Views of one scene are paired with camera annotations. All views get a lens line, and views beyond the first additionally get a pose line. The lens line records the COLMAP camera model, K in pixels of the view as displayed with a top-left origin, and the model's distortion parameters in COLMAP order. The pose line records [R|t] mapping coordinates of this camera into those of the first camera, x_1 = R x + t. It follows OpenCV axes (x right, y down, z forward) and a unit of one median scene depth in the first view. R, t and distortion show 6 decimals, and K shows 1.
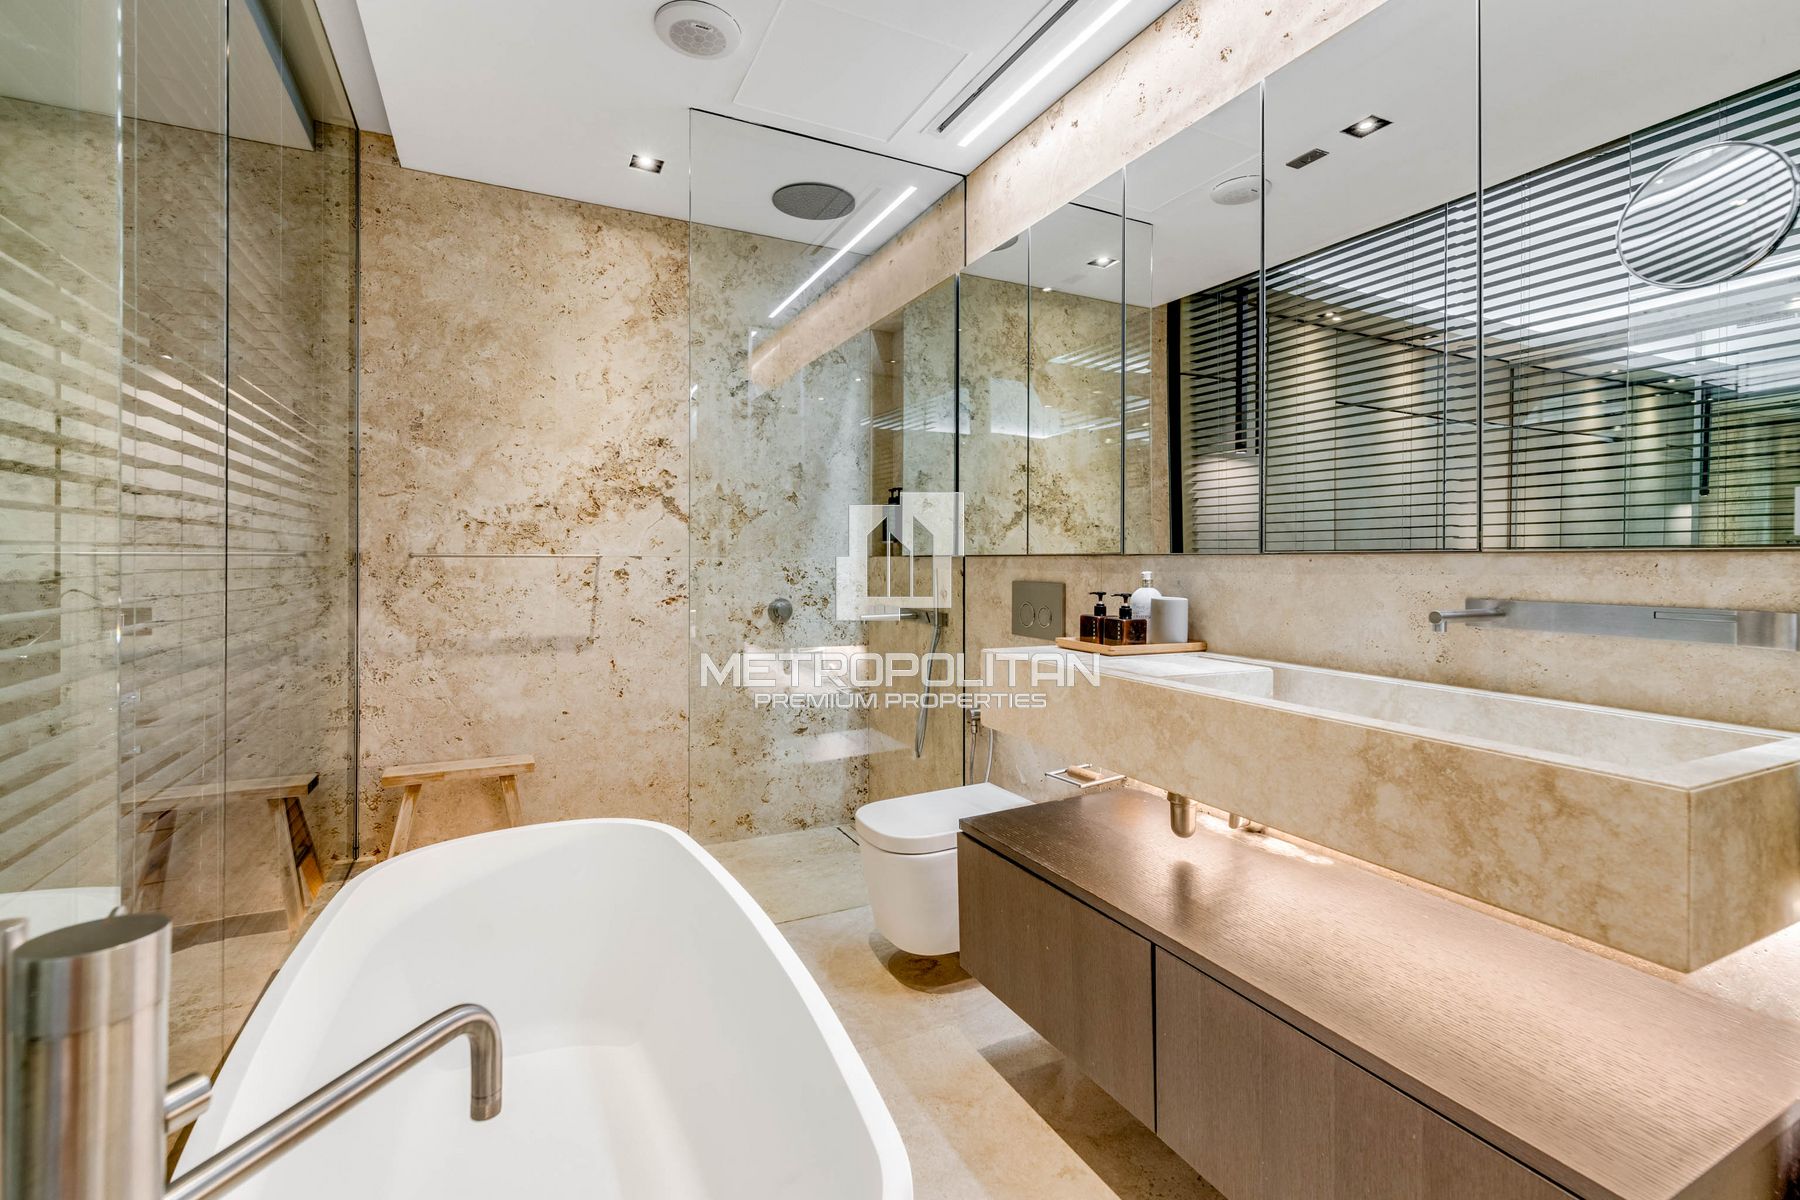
lens RADIAL K [[800.3, 0, 898.1], [0, 800.3, 570.4], [0, 0, 1]] dist [0.001821, 0.000302]
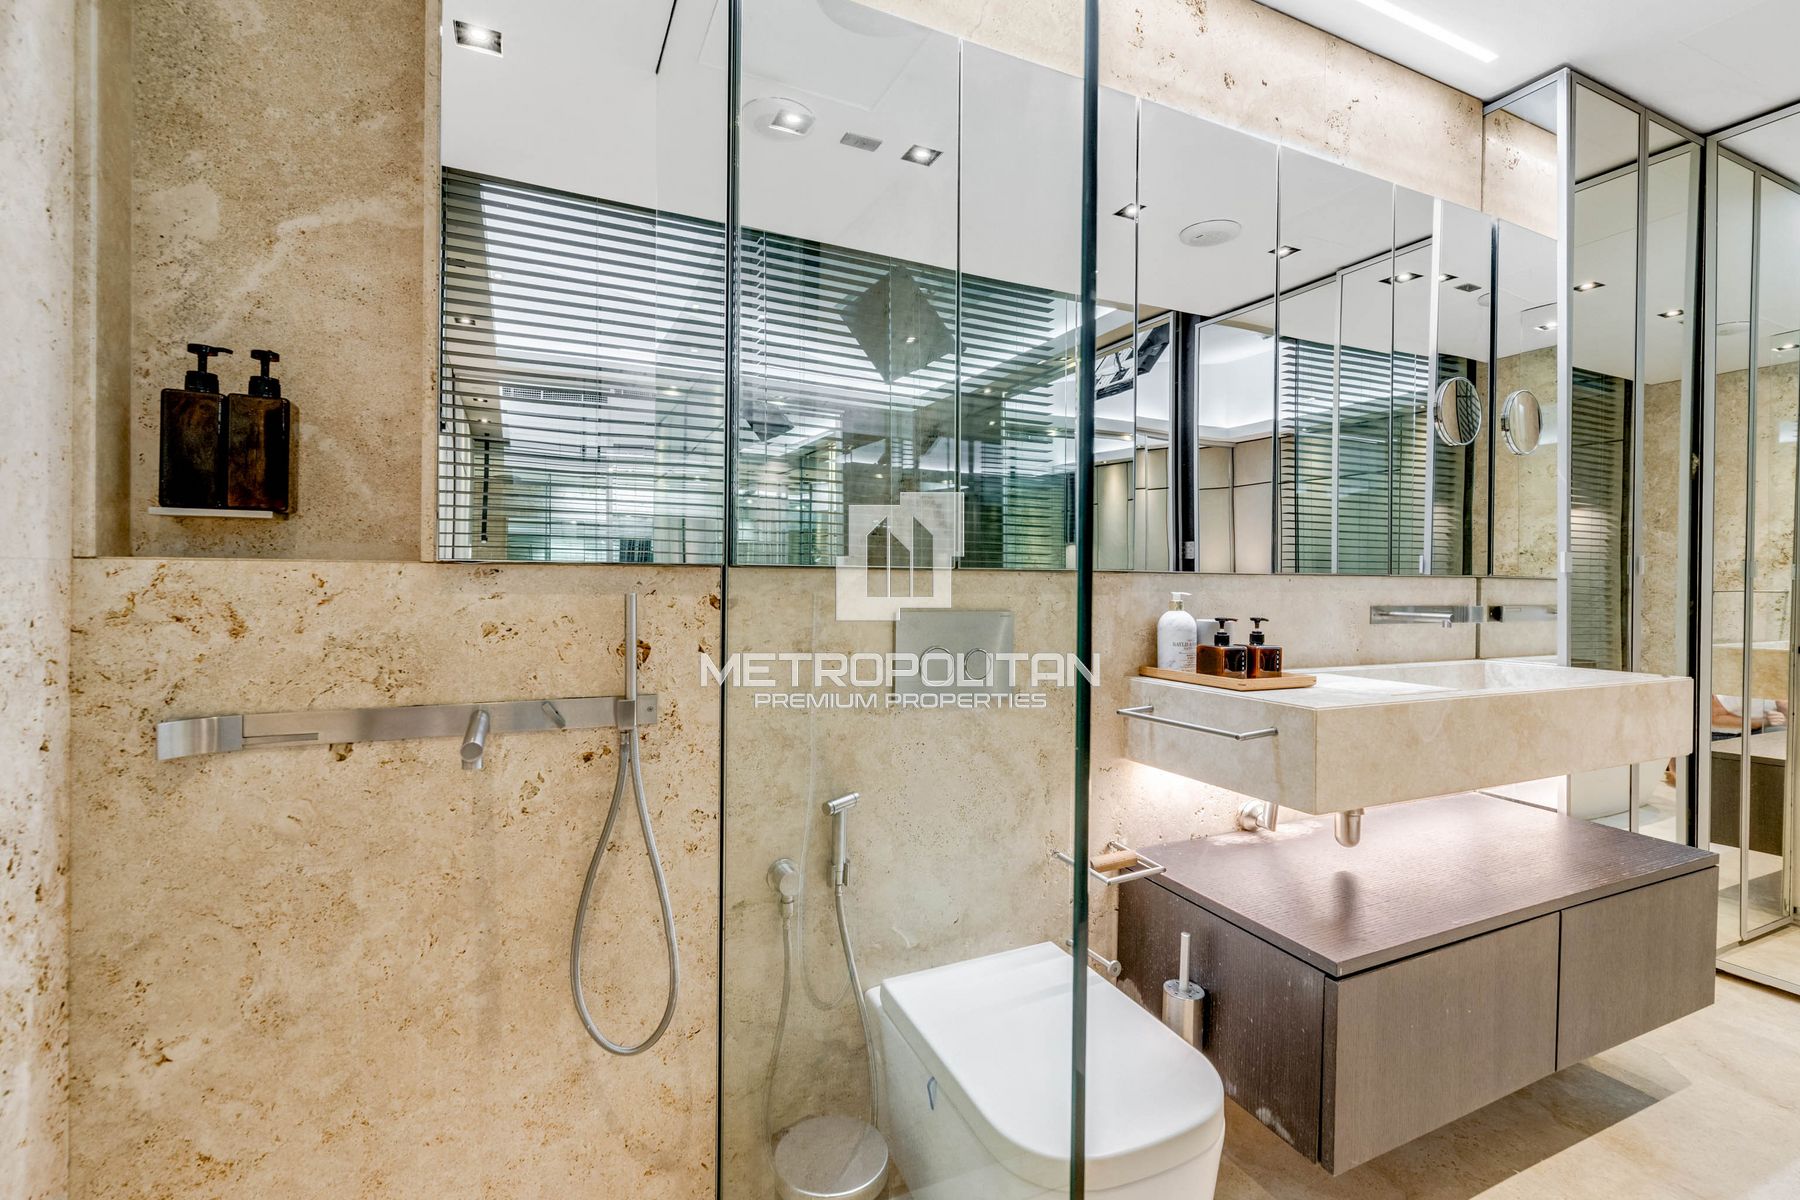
lens RADIAL K [[802.0, 0, 904.0], [0, 802.0, 584.2], [0, 0, 1]] dist [0.001538, 0.000223]
pose [[0.011023, -0.007228, 0.999913, -0.698248], [0.003805, 0.999967, 0.007187, -0.018270], [-0.999932, 0.003725, 0.011050, 1.580284]]
